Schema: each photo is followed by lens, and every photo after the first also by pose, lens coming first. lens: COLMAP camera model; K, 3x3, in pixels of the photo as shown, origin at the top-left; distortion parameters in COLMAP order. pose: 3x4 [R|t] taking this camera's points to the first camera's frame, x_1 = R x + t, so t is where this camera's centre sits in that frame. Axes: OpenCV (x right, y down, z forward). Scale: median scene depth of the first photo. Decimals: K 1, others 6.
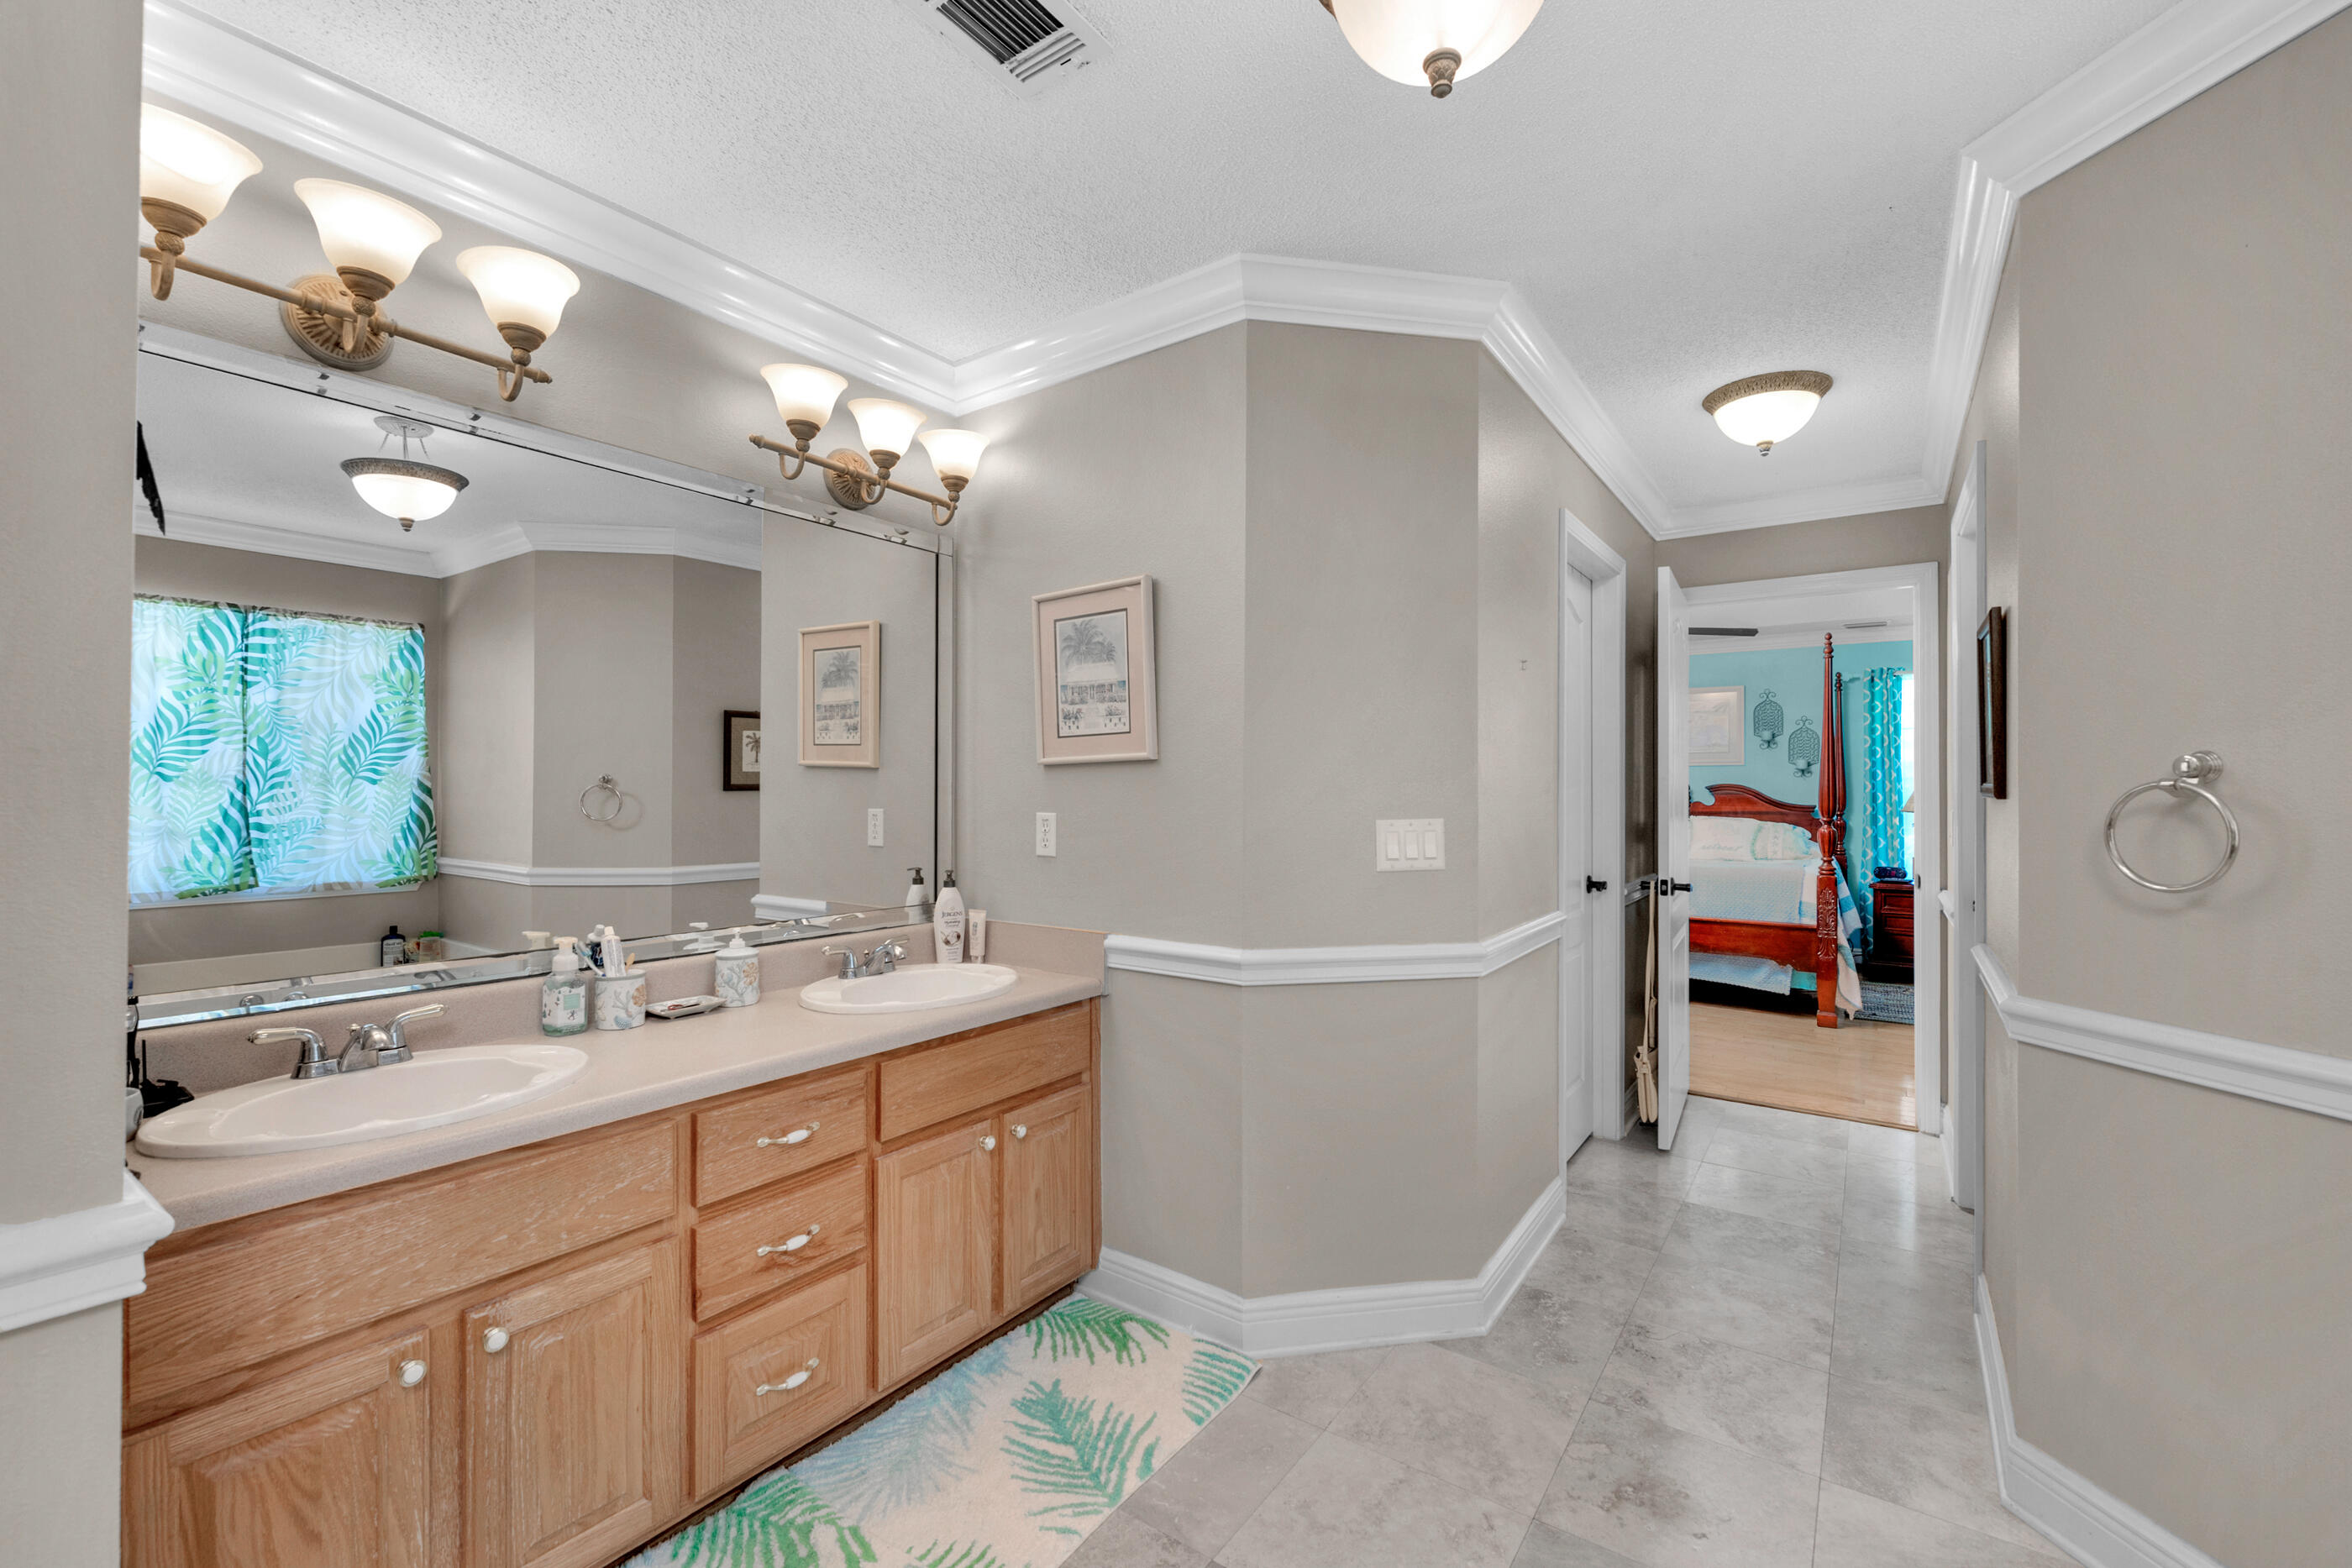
lens RADIAL K [[961.5, 0, 1176.0], [0, 961.5, 784.0], [0, 0, 1]] dist [-0.000759, -0.000129]
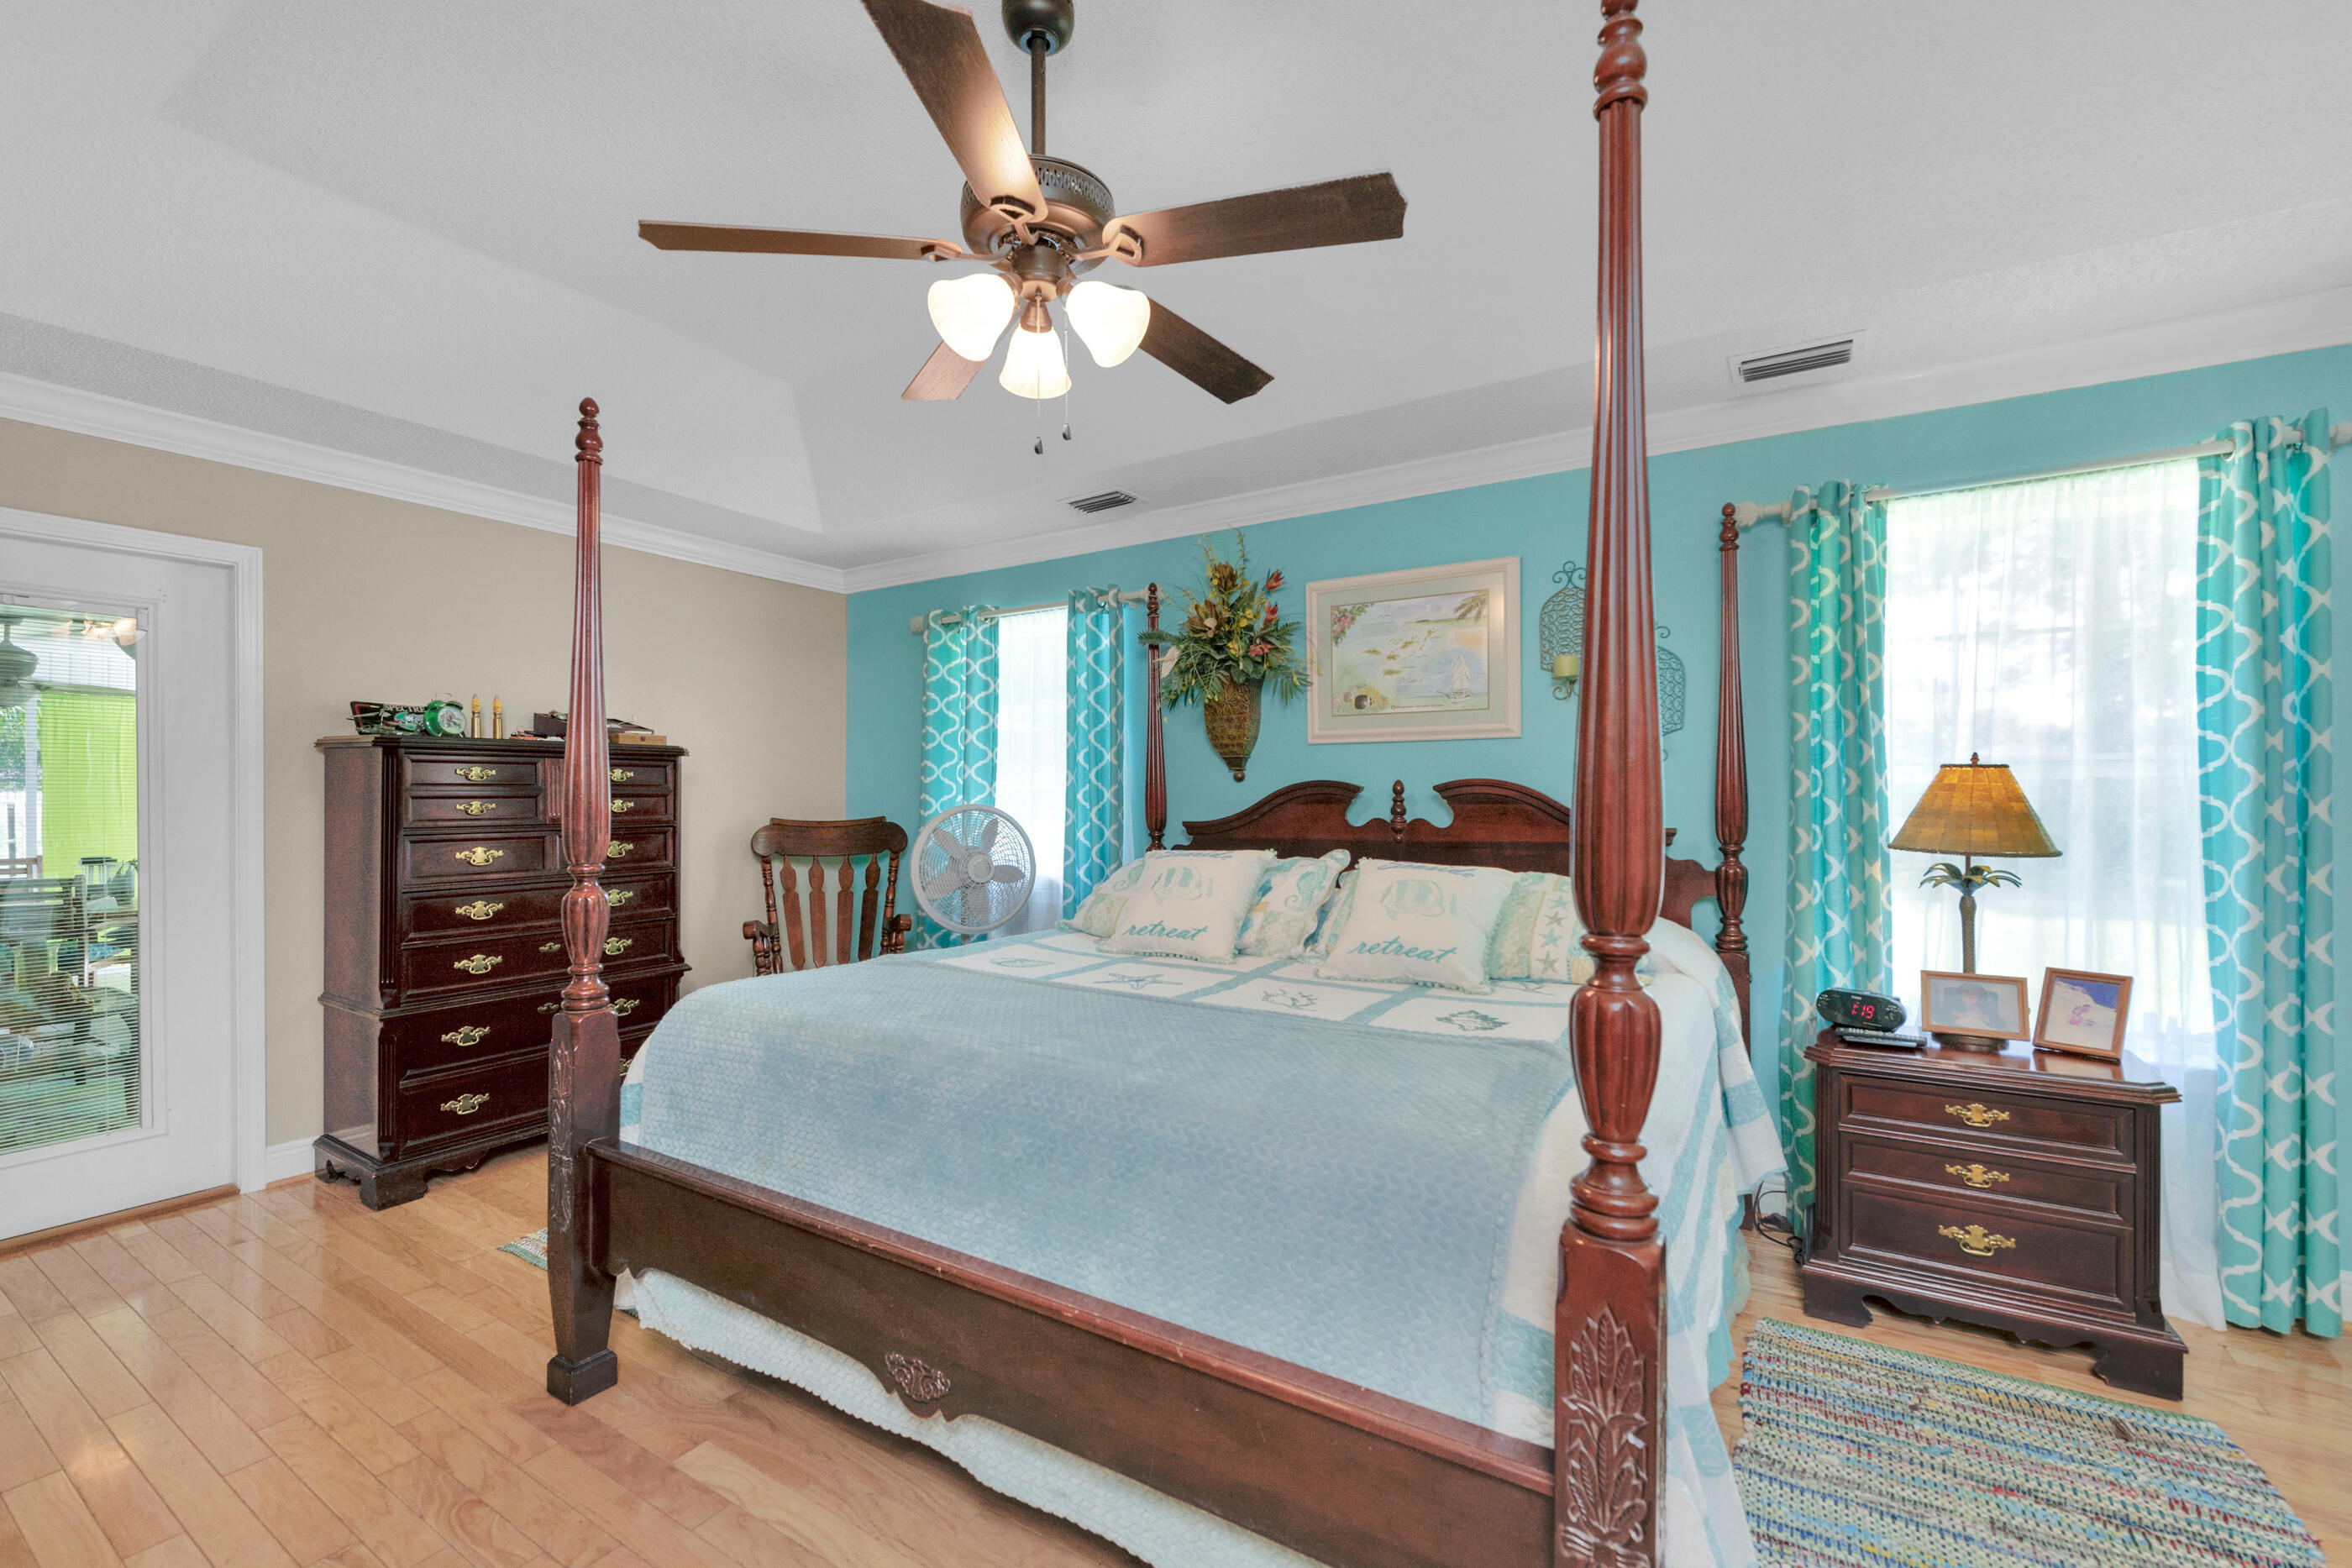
lens RADIAL K [[951.8, 0, 1180.1], [0, 951.8, 800.4], [0, 0, 1]] dist [0.000090, 0.000037]
pose [[0.998856, -0.008945, 0.046984, 0.455819], [0.008793, 0.999955, 0.003432, 0.006879], [-0.047013, -0.003015, 0.998890, 0.634432]]
